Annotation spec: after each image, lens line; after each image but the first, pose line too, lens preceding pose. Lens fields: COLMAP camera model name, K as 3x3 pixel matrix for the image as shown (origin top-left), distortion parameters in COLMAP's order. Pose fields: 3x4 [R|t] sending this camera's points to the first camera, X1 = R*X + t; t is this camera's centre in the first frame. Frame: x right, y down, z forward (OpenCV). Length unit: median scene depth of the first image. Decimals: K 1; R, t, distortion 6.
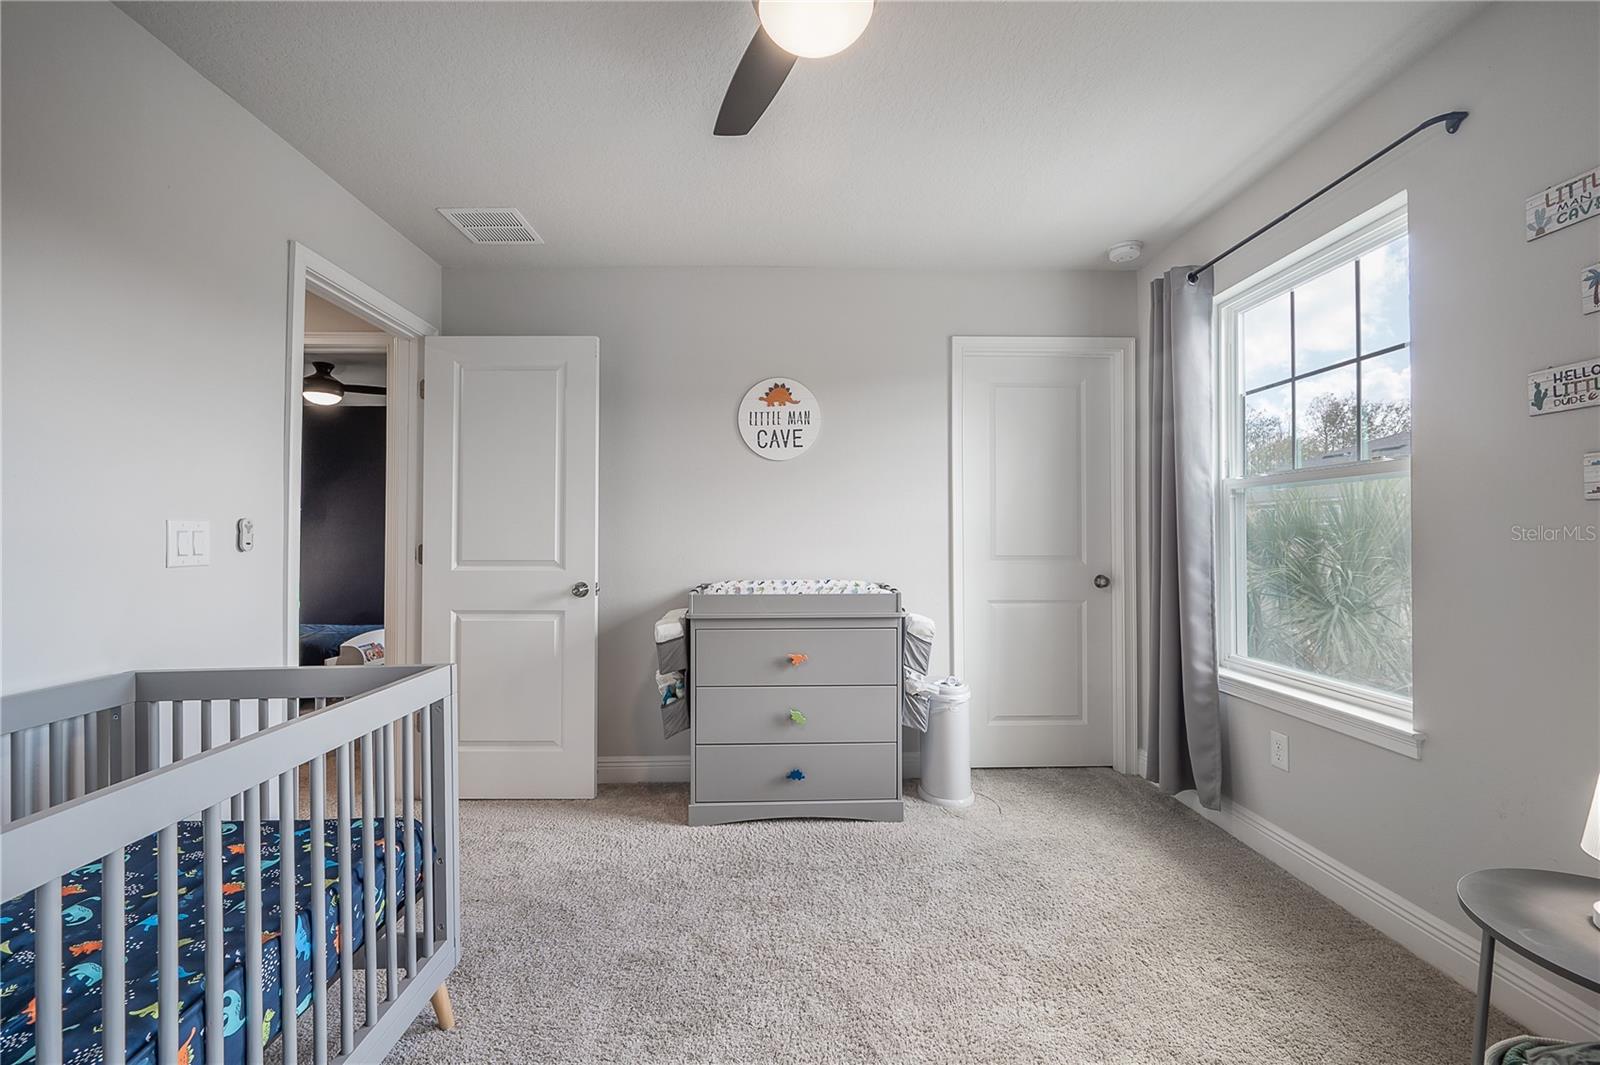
lens RADIAL K [[643.8, 0, 800.2], [0, 643.8, 533.8], [0, 0, 1]] dist [0.000269, 0.000046]
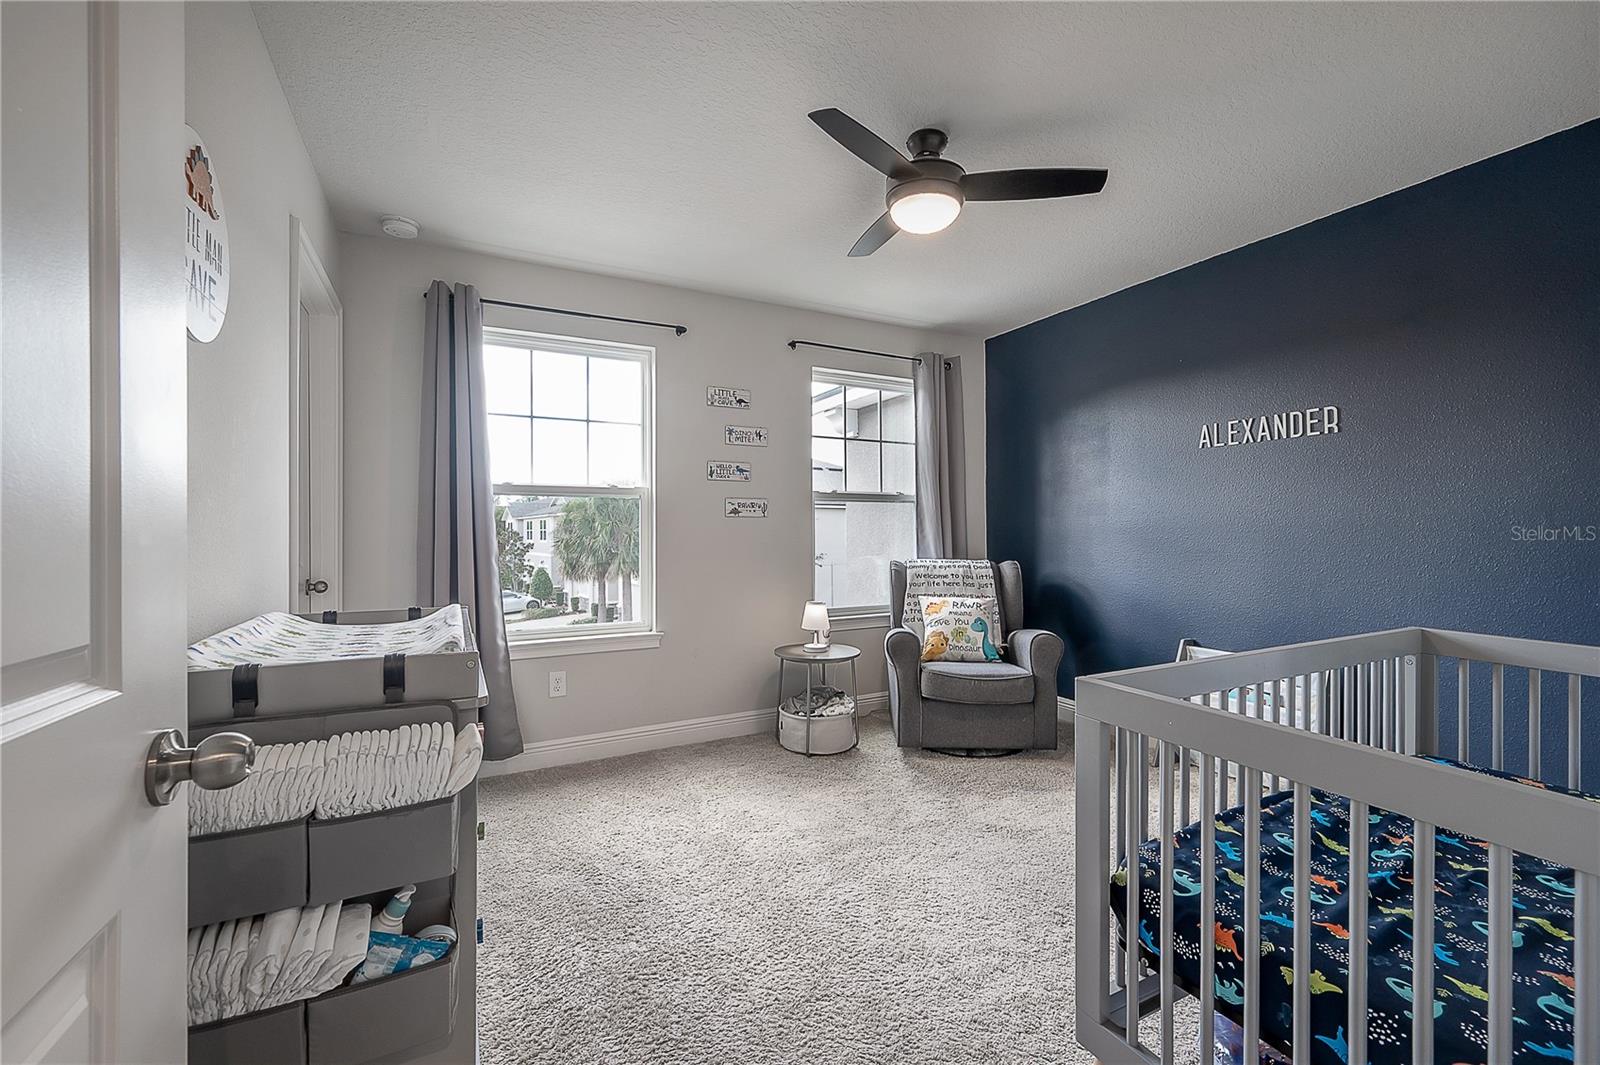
lens RADIAL K [[643.8, 0, 804.6], [0, 643.8, 532.4], [0, 0, 1]] dist [0.000269, 0.000046]
pose [[-0.416593, 0.002137, 0.909091, -0.963418], [0.001616, 0.999997, -0.001610, 0.010221], [-0.909092, 0.000799, -0.416595, 1.404970]]
